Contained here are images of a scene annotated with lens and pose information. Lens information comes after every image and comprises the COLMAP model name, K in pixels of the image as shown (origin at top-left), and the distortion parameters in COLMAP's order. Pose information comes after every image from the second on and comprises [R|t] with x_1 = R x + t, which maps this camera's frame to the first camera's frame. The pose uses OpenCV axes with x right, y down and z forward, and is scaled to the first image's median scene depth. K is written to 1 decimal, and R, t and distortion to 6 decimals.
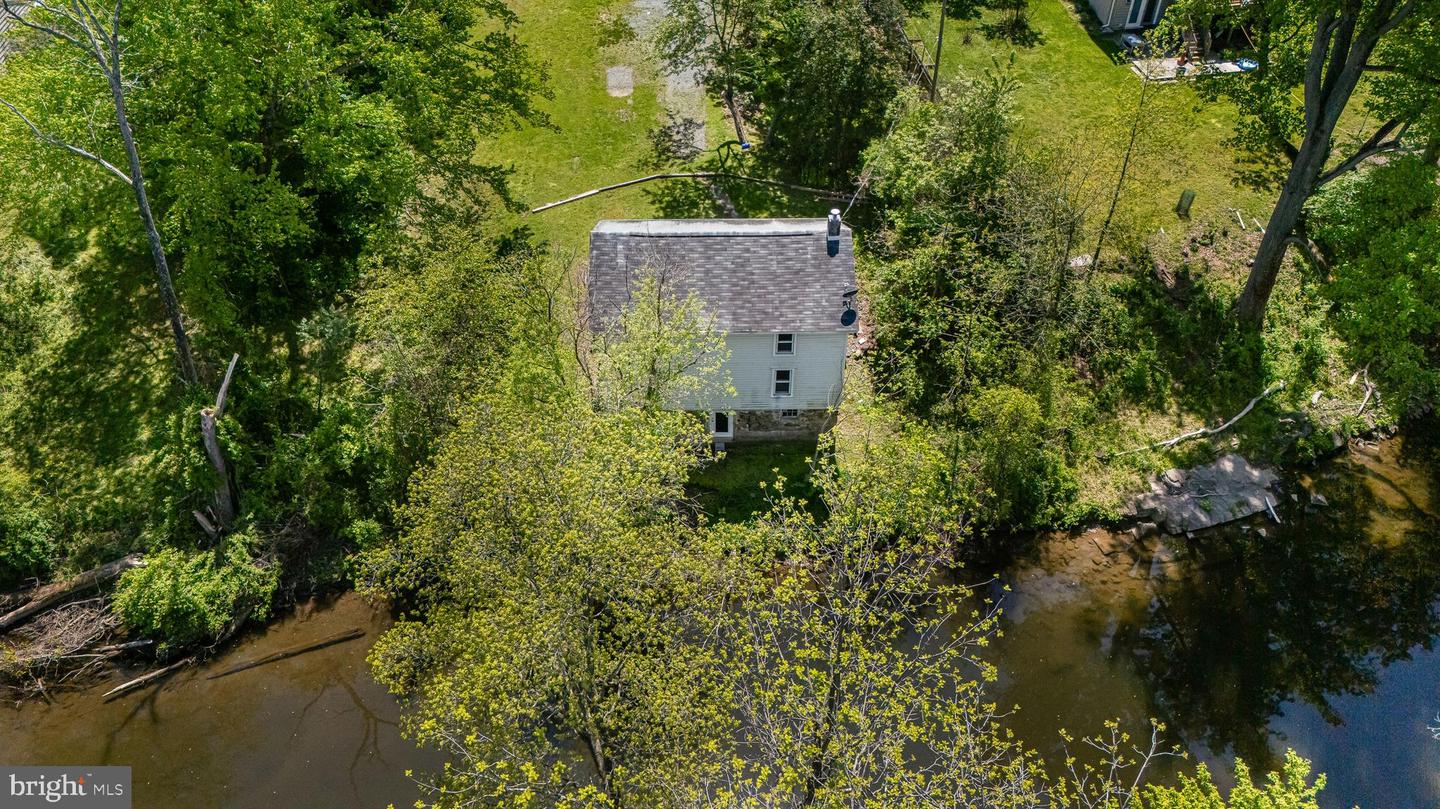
lens RADIAL K [[1057.3, 0, 728.0], [0, 1057.3, 404.8], [0, 0, 1]] dist [0.071144, -0.066162]
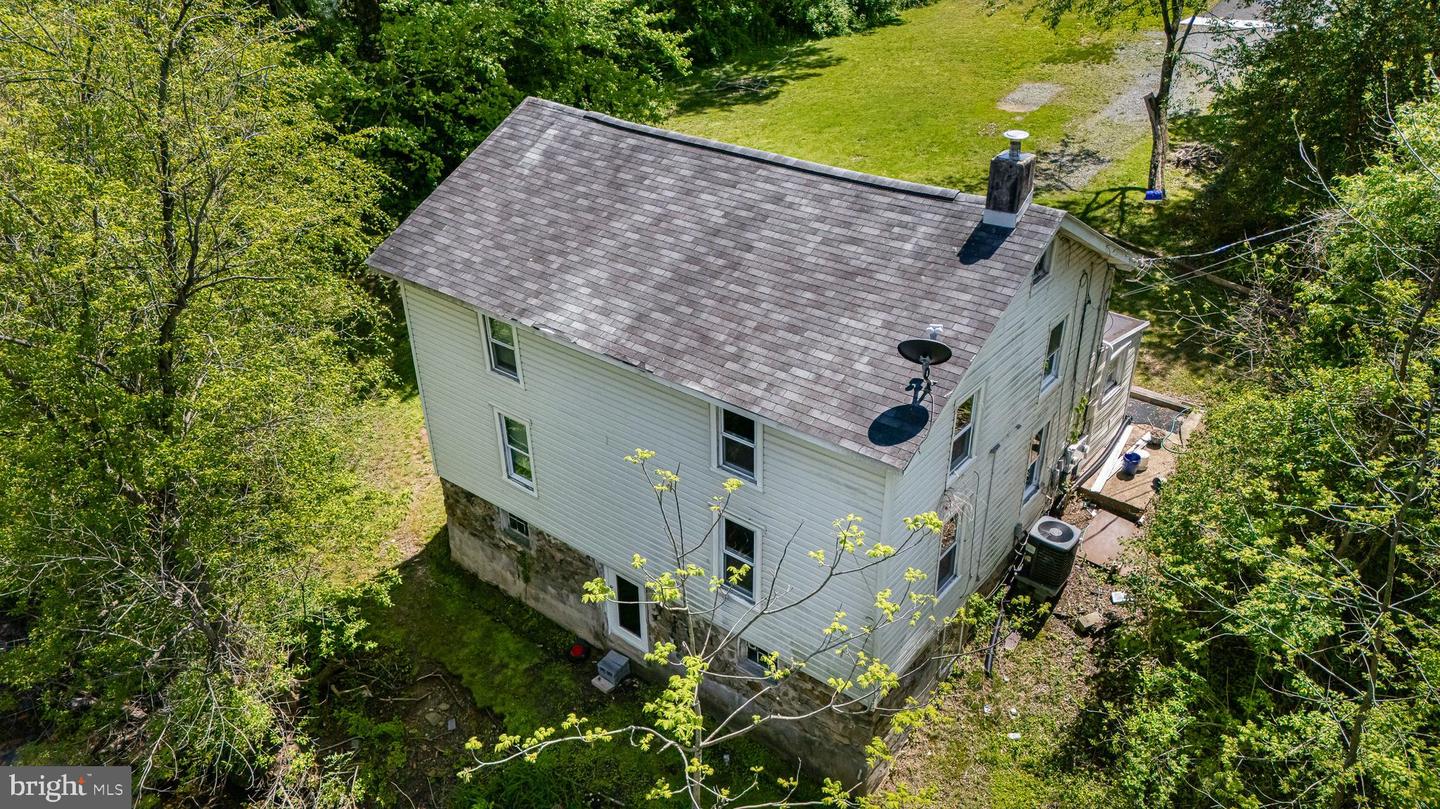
lens RADIAL K [[1057.3, 0, 725.0], [0, 1057.3, 407.7], [0, 0, 1]] dist [0.071144, -0.066162]
pose [[0.770561, 0.310237, -0.556767, 0.214886], [-0.415000, 0.907213, -0.068847, -0.038421], [0.483748, 0.284108, 0.827811, 0.621139]]
